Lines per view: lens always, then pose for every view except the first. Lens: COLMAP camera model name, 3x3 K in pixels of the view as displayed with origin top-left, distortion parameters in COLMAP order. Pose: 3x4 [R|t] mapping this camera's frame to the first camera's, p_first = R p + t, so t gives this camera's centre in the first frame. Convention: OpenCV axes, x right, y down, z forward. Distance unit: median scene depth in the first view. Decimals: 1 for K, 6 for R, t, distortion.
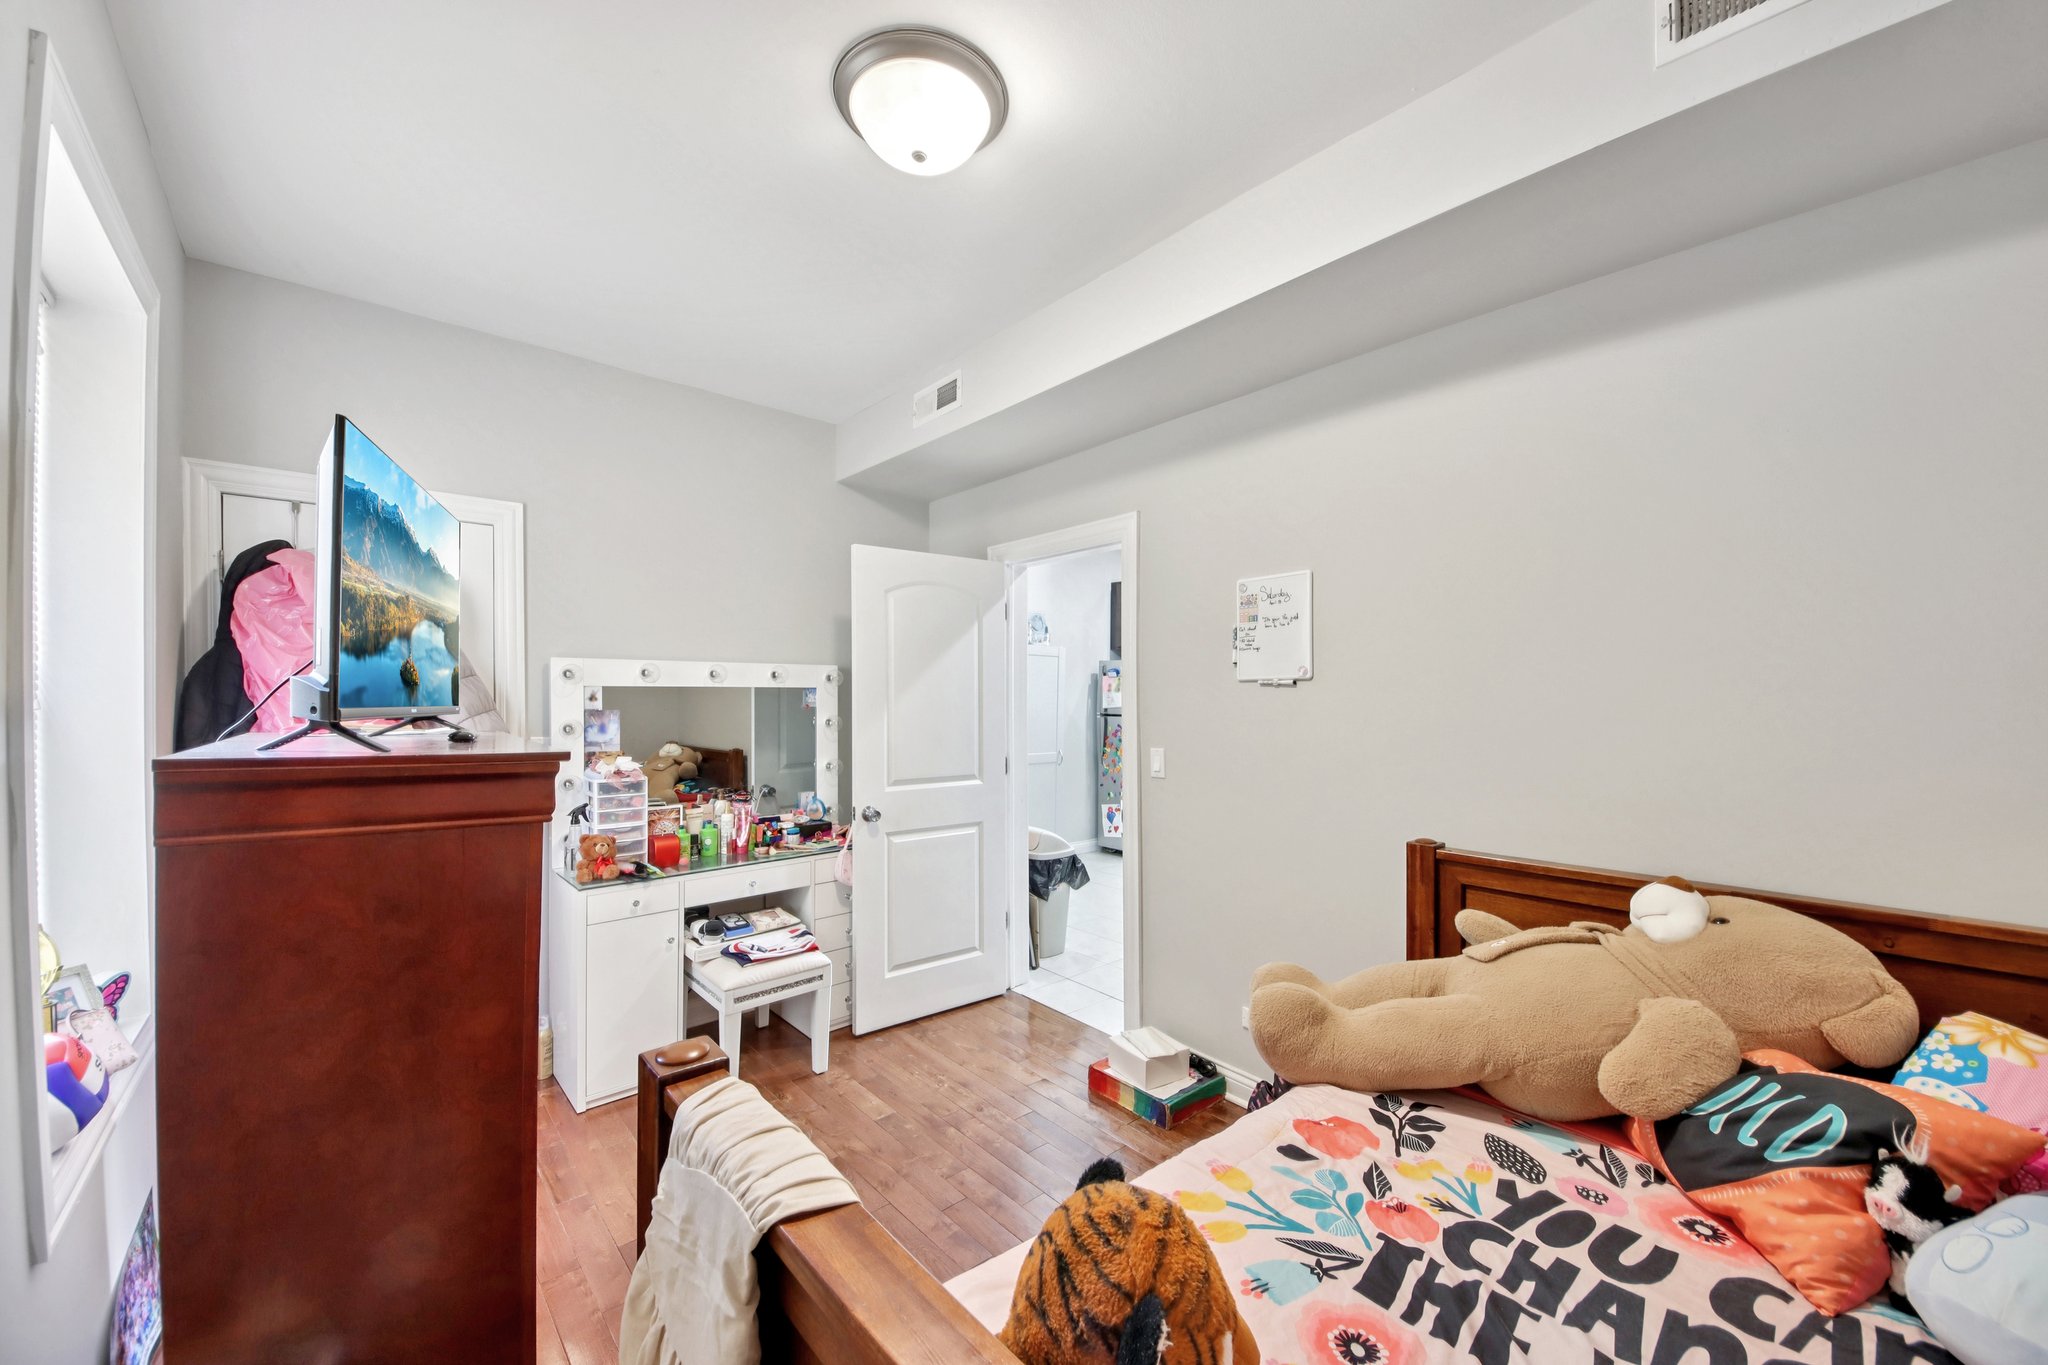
lens RADIAL K [[765.6, 0, 1035.7], [0, 765.6, 701.5], [0, 0, 1]] dist [0.015923, -0.019455]
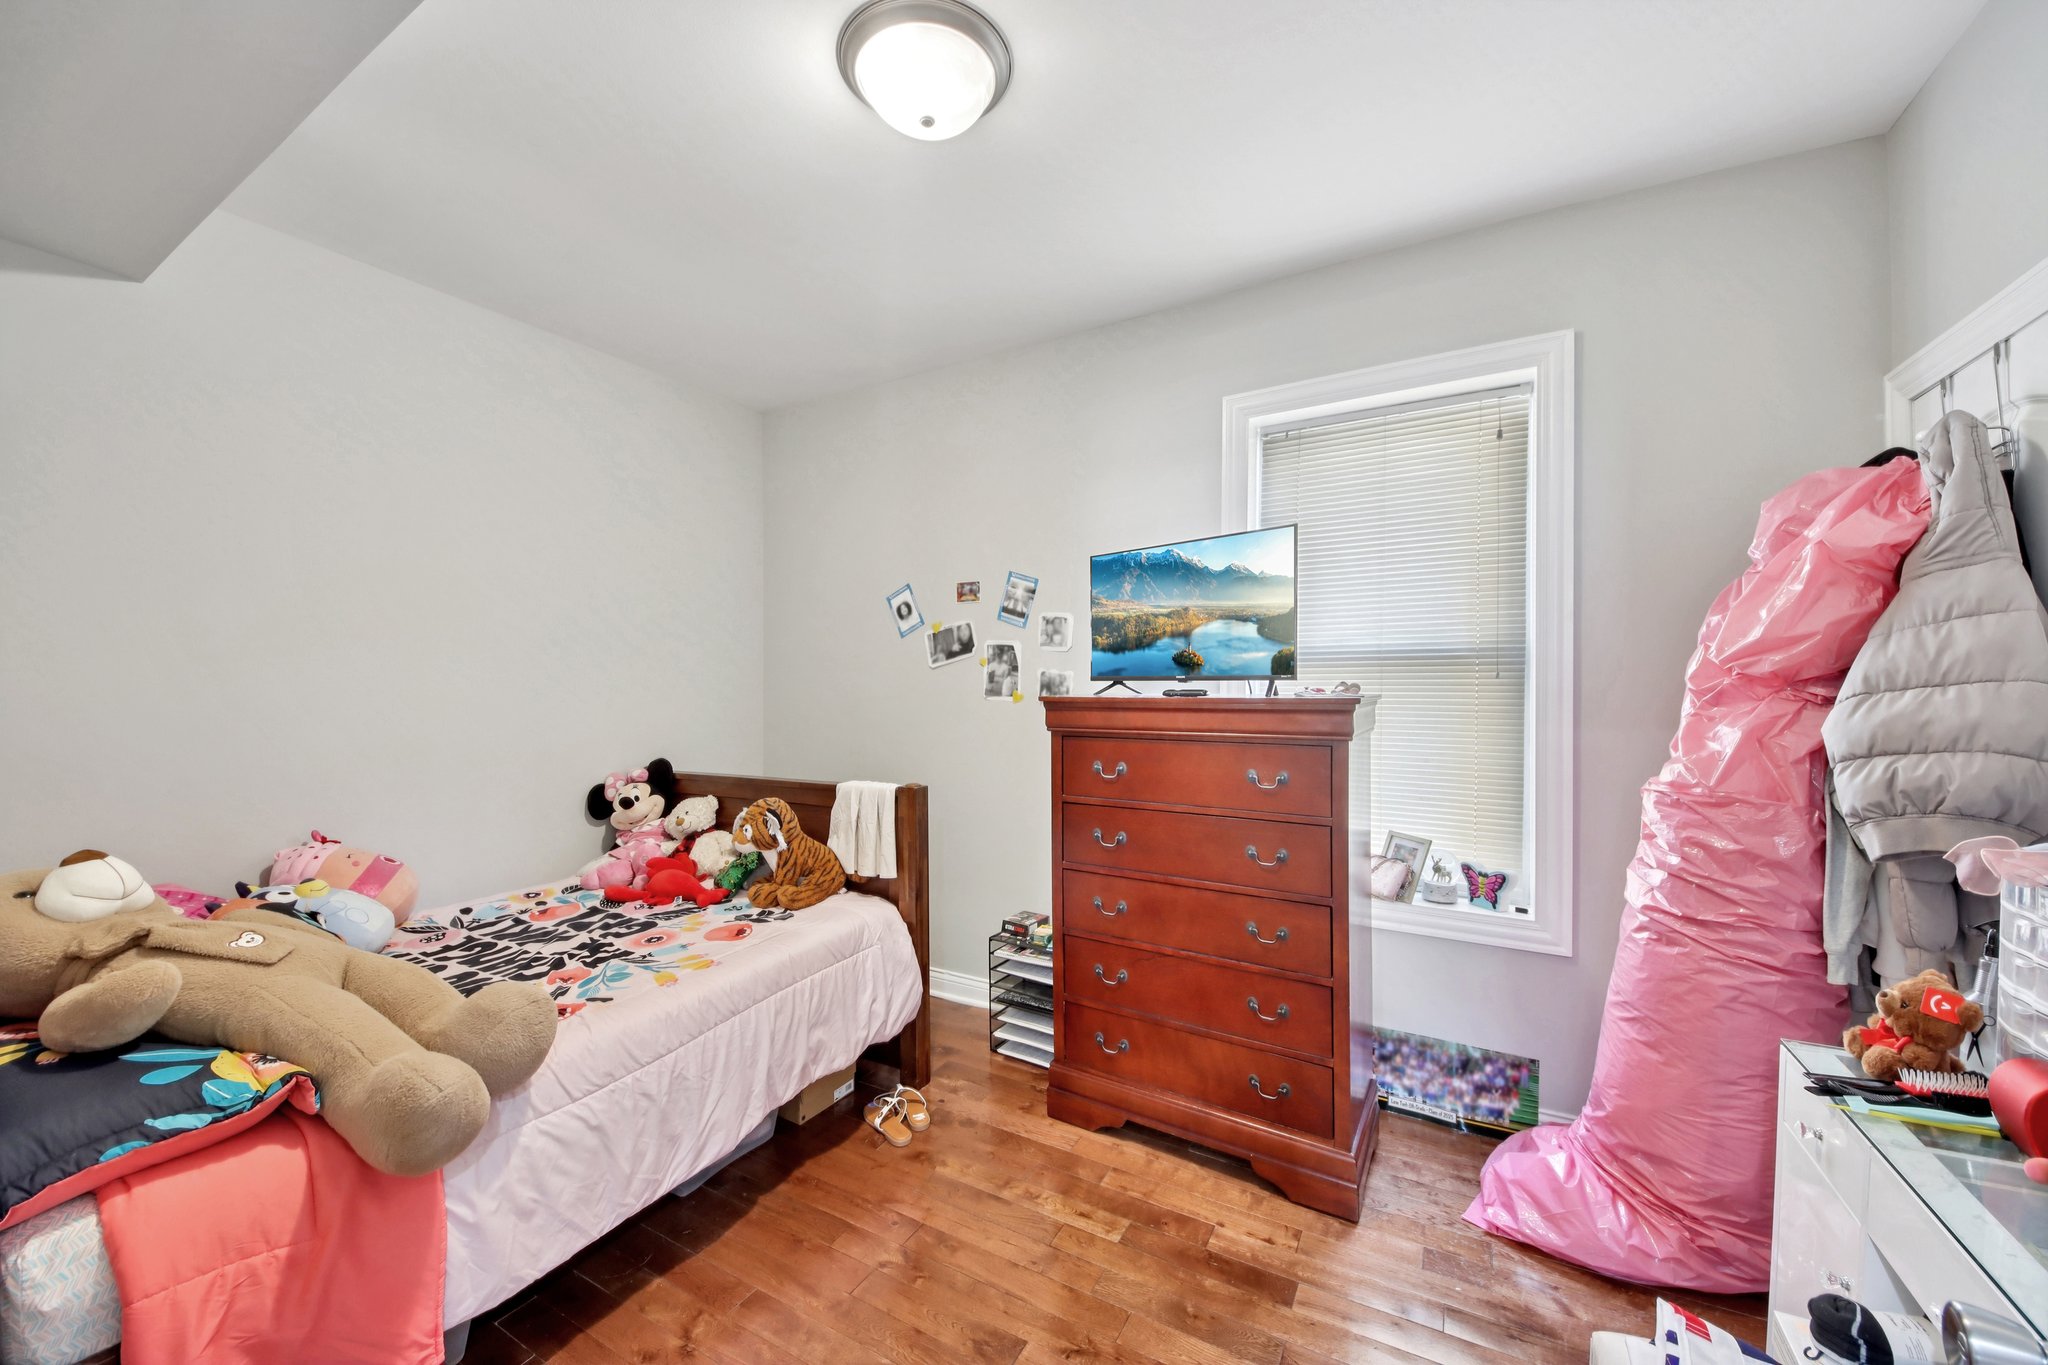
lens RADIAL K [[758.4, 0, 1024.0], [0, 758.4, 682.5], [0, 0, 1]] dist [0.067513, -0.033283]
pose [[-0.955447, 0.001815, -0.295158, 0.022318], [0.000609, 0.999991, 0.004175, 0.014798], [0.295163, 0.003809, -0.955439, 3.093951]]
